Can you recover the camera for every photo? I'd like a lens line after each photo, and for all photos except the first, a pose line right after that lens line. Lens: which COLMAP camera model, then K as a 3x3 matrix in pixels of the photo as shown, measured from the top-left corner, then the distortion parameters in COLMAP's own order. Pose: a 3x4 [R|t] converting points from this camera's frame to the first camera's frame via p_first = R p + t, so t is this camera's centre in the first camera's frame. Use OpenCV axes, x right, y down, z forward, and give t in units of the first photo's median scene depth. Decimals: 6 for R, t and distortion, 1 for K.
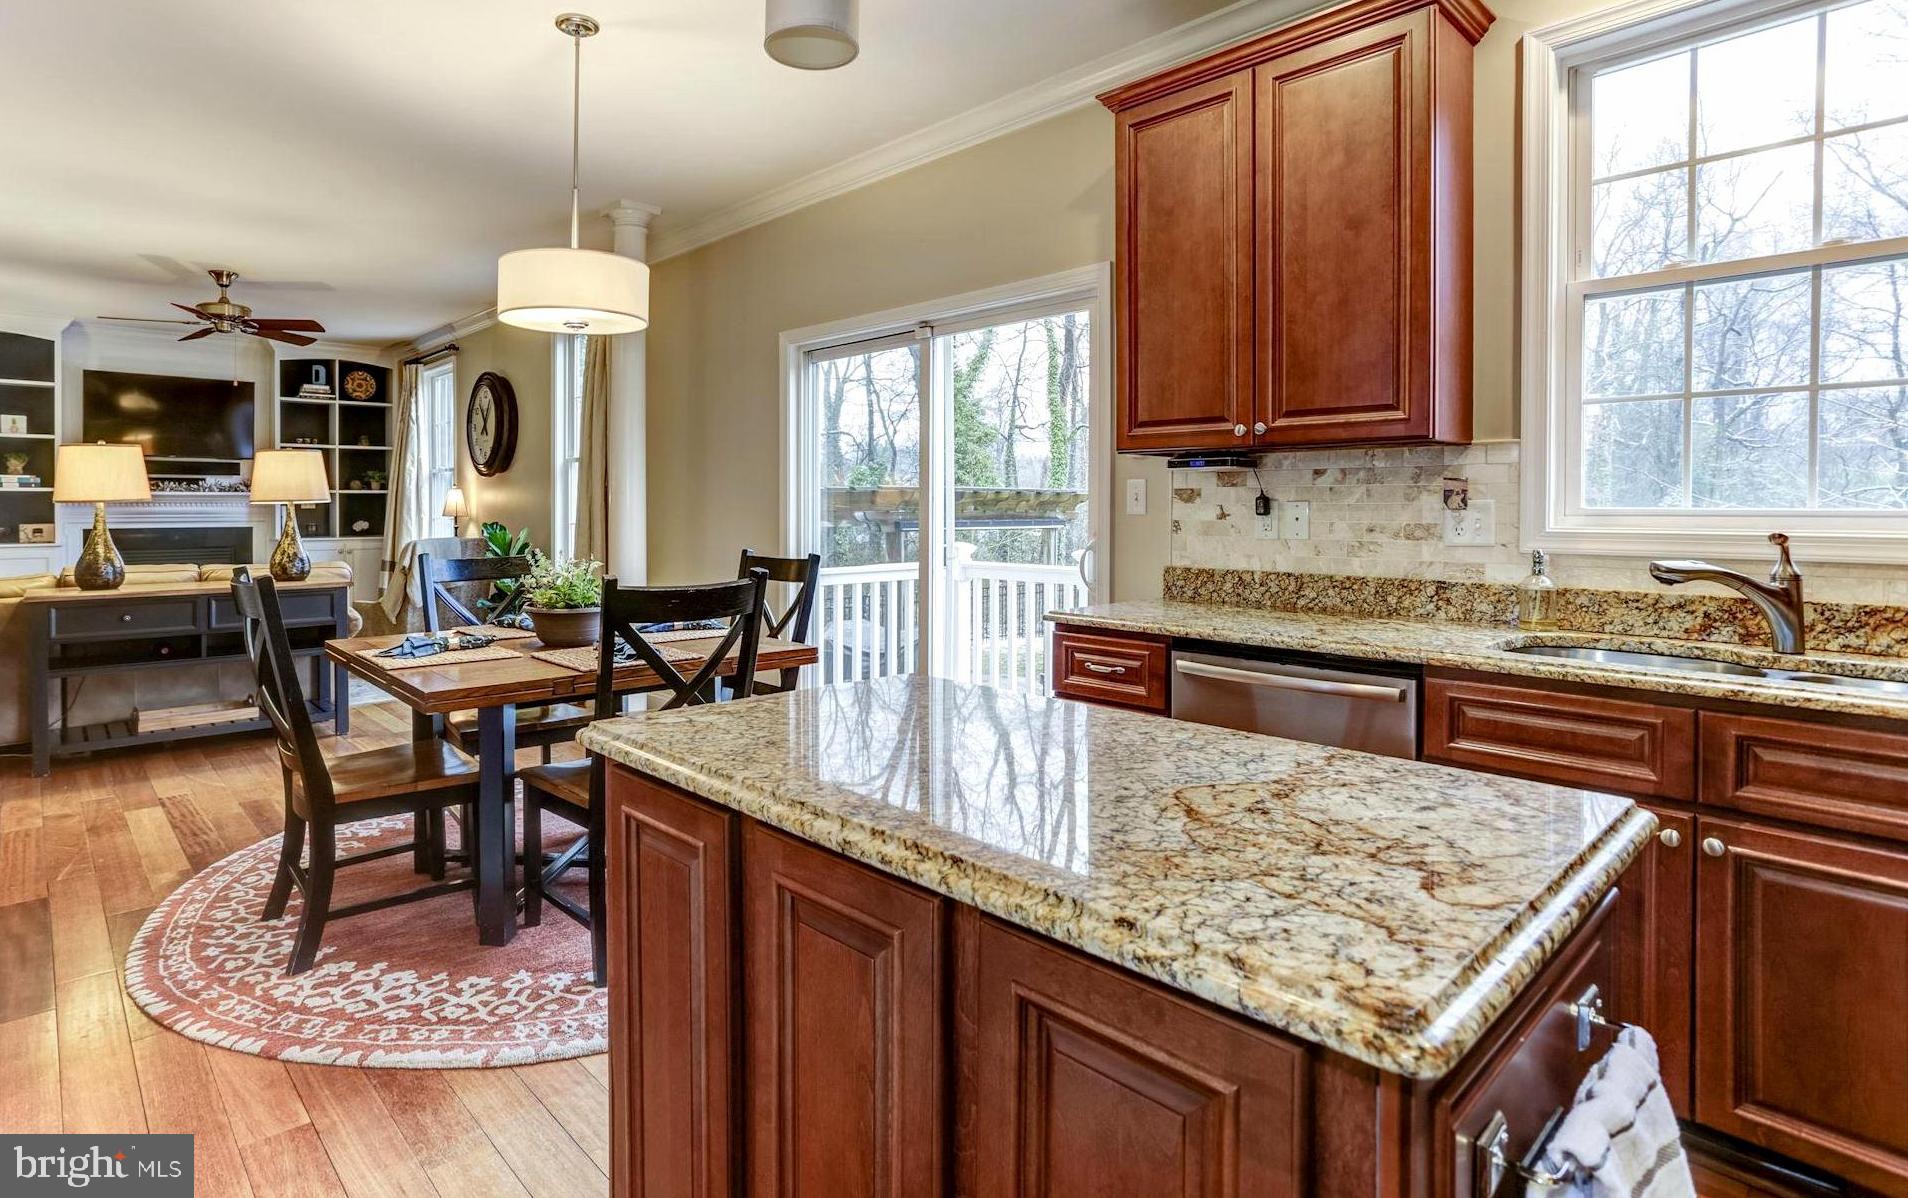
lens RADIAL K [[963.7, 0, 863.1], [0, 963.7, 522.3], [0, 0, 1]] dist [-0.061136, 0.038380]
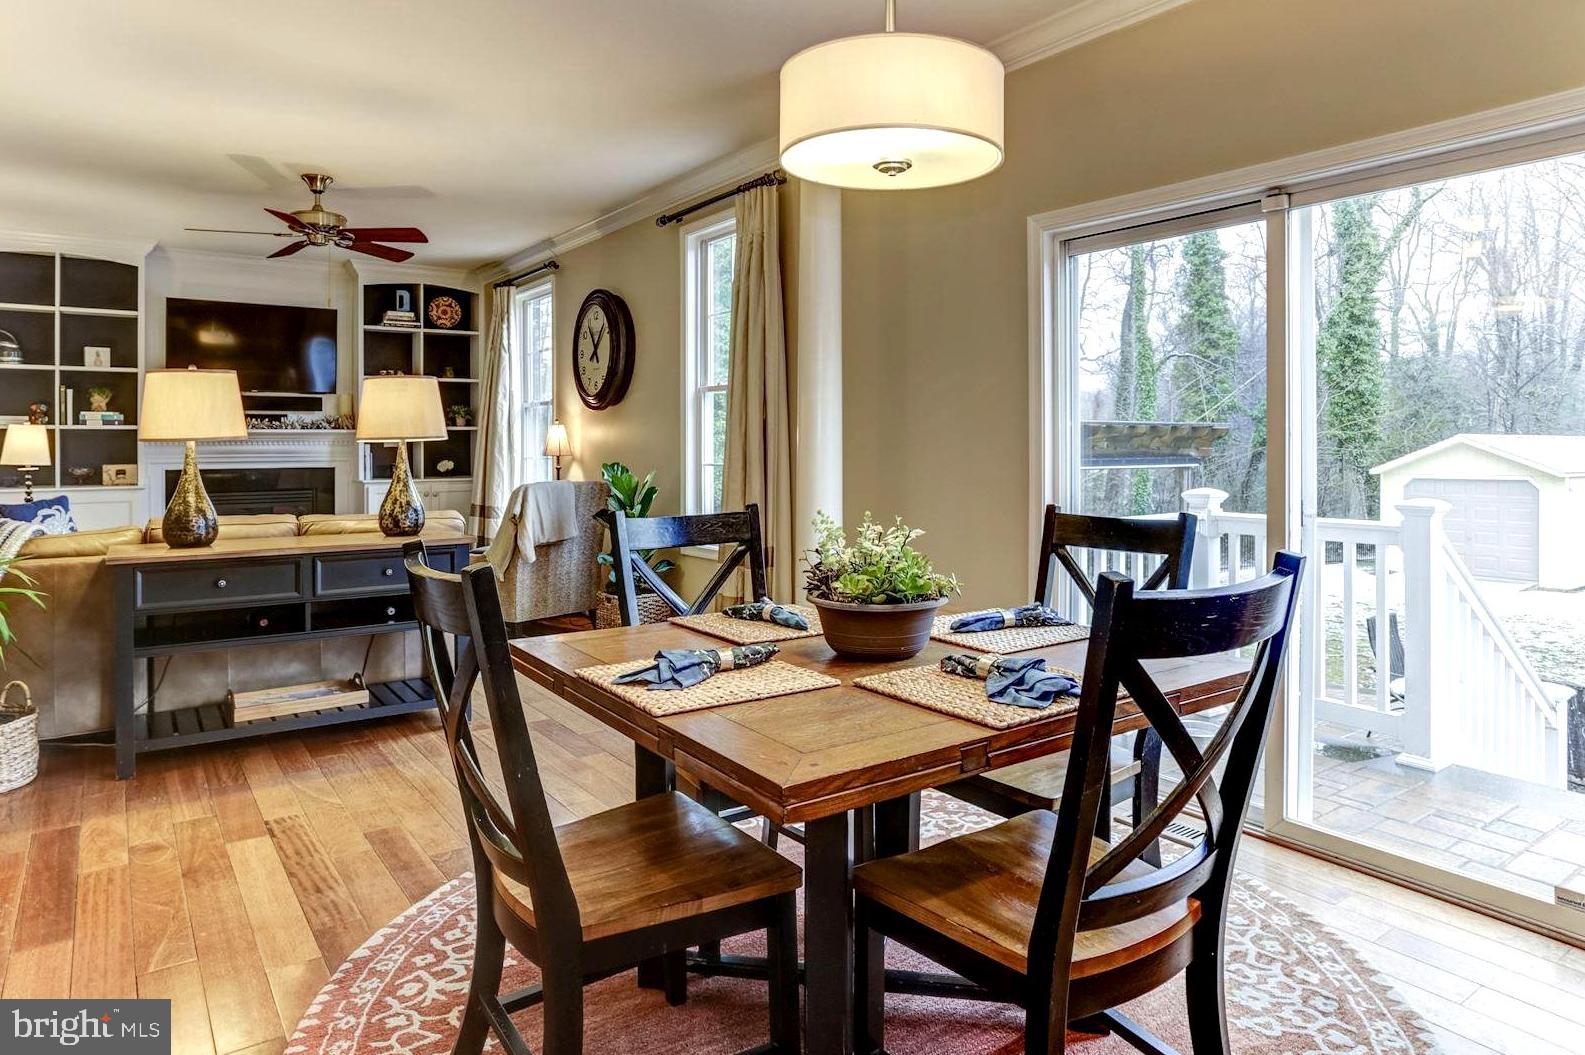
lens RADIAL K [[973.0, 0, 793.3], [0, 973.0, 456.9], [0, 0, 1]] dist [-0.070272, 0.052260]
pose [[0.994523, -0.001264, -0.104507, -0.149577], [0.001032, 0.999997, -0.002280, -0.003549], [0.104510, 0.002160, 0.994522, 0.169458]]
